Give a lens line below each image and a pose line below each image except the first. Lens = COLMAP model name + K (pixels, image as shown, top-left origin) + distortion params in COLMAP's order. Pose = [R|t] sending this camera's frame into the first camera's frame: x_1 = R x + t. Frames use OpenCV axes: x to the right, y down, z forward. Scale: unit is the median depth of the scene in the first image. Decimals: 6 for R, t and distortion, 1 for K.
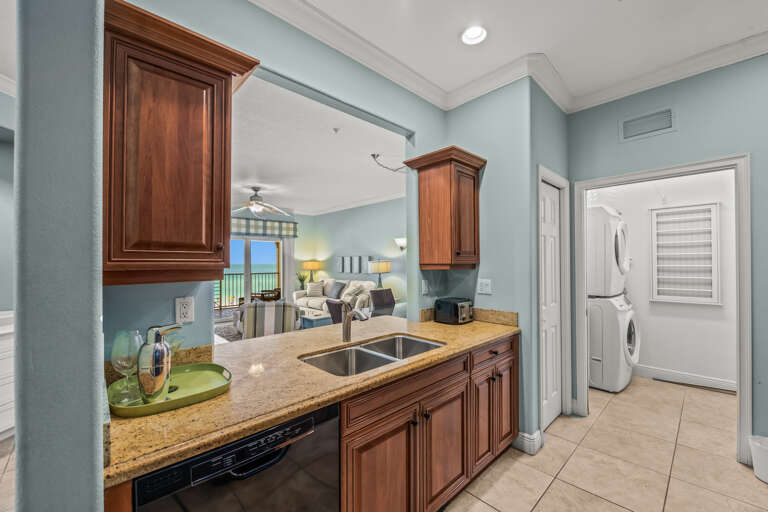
lens RADIAL K [[311.2, 0, 383.9], [0, 311.2, 259.3], [0, 0, 1]] dist [-0.001694, -0.000431]
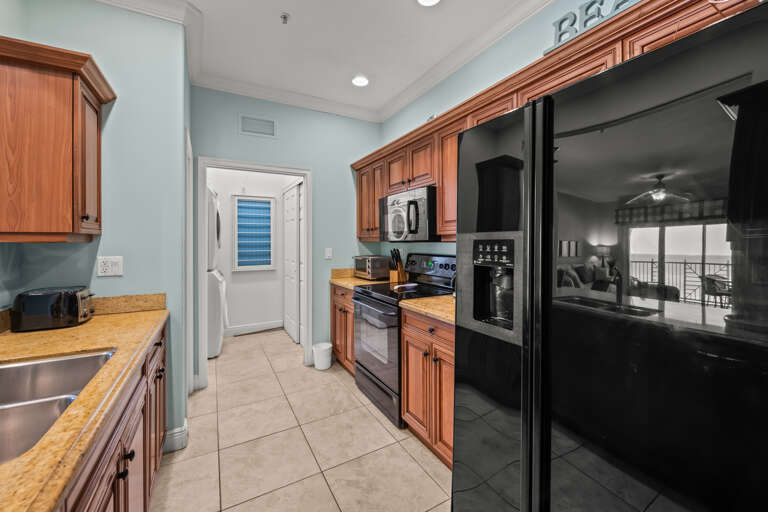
lens RADIAL K [[313.0, 0, 381.8], [0, 313.0, 242.4], [0, 0, 1]] dist [-0.000204, 0.000011]
pose [[0.262812, 0.004765, 0.964835, -0.219371], [-0.008080, 0.999964, -0.002738, 0.028213], [-0.964813, -0.007076, 0.262841, 0.186184]]
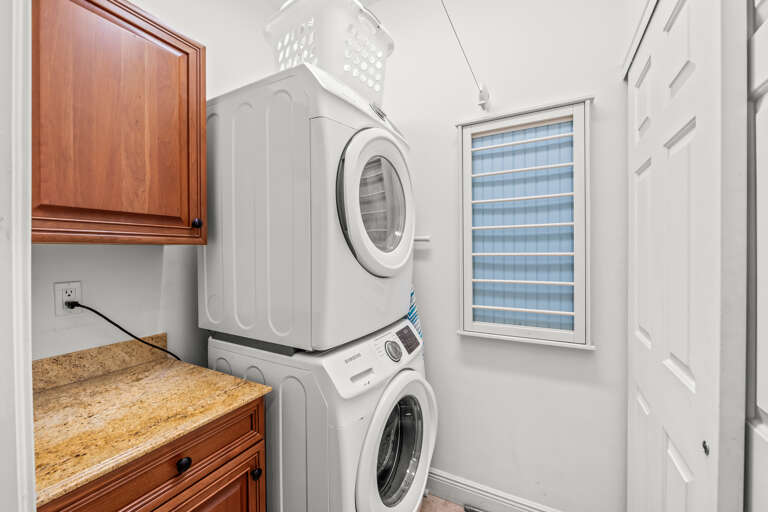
lens RADIAL K [[311.2, 0, 383.9], [0, 311.2, 259.3], [0, 0, 1]] dist [-0.001694, -0.000431]
pose [[0.951260, -0.005433, 0.308343, 0.875680], [0.000056, 0.999848, 0.017445, 0.027124], [-0.308391, -0.016578, 0.951115, 0.870278]]
